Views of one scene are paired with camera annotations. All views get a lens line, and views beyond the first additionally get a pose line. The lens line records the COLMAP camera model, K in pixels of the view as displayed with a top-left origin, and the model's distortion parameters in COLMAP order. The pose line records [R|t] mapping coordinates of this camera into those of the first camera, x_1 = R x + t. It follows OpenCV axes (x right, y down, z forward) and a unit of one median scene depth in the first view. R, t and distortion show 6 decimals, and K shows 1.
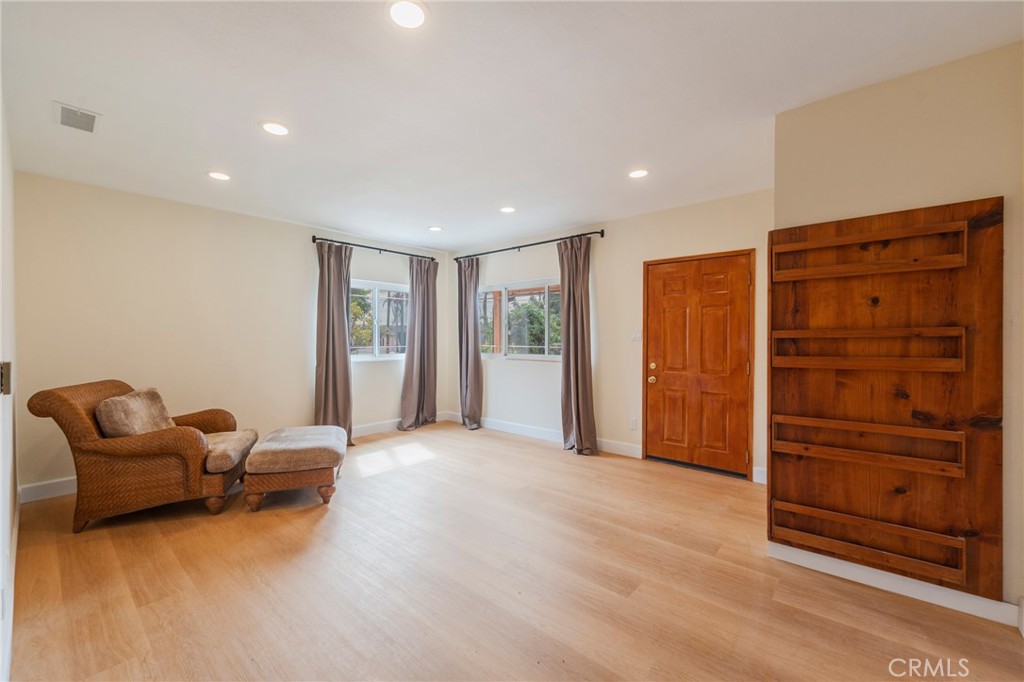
lens RADIAL K [[416.2, 0, 503.9], [0, 416.2, 343.7], [0, 0, 1]] dist [-0.002181, -0.000522]
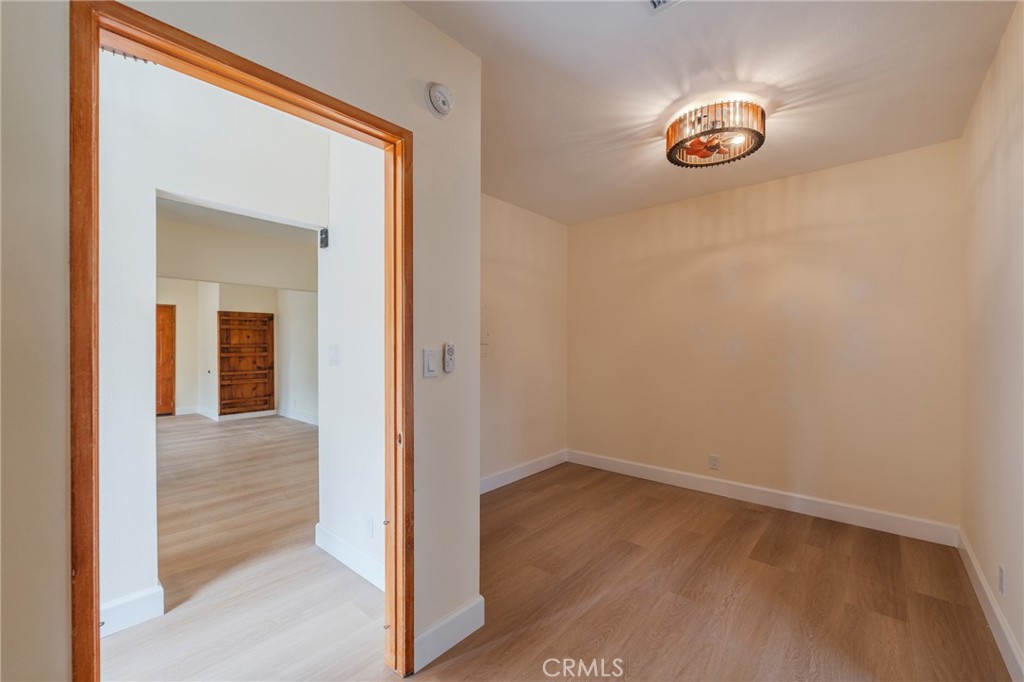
lens RADIAL K [[416.2, 0, 511.2], [0, 416.2, 342.4], [0, 0, 1]] dist [-0.002181, -0.000522]
pose [[-0.000858, 0.011513, 0.999933, -2.650478], [0.018513, 0.999763, -0.011495, 0.028149], [-0.999828, 0.018502, -0.001071, -1.236524]]
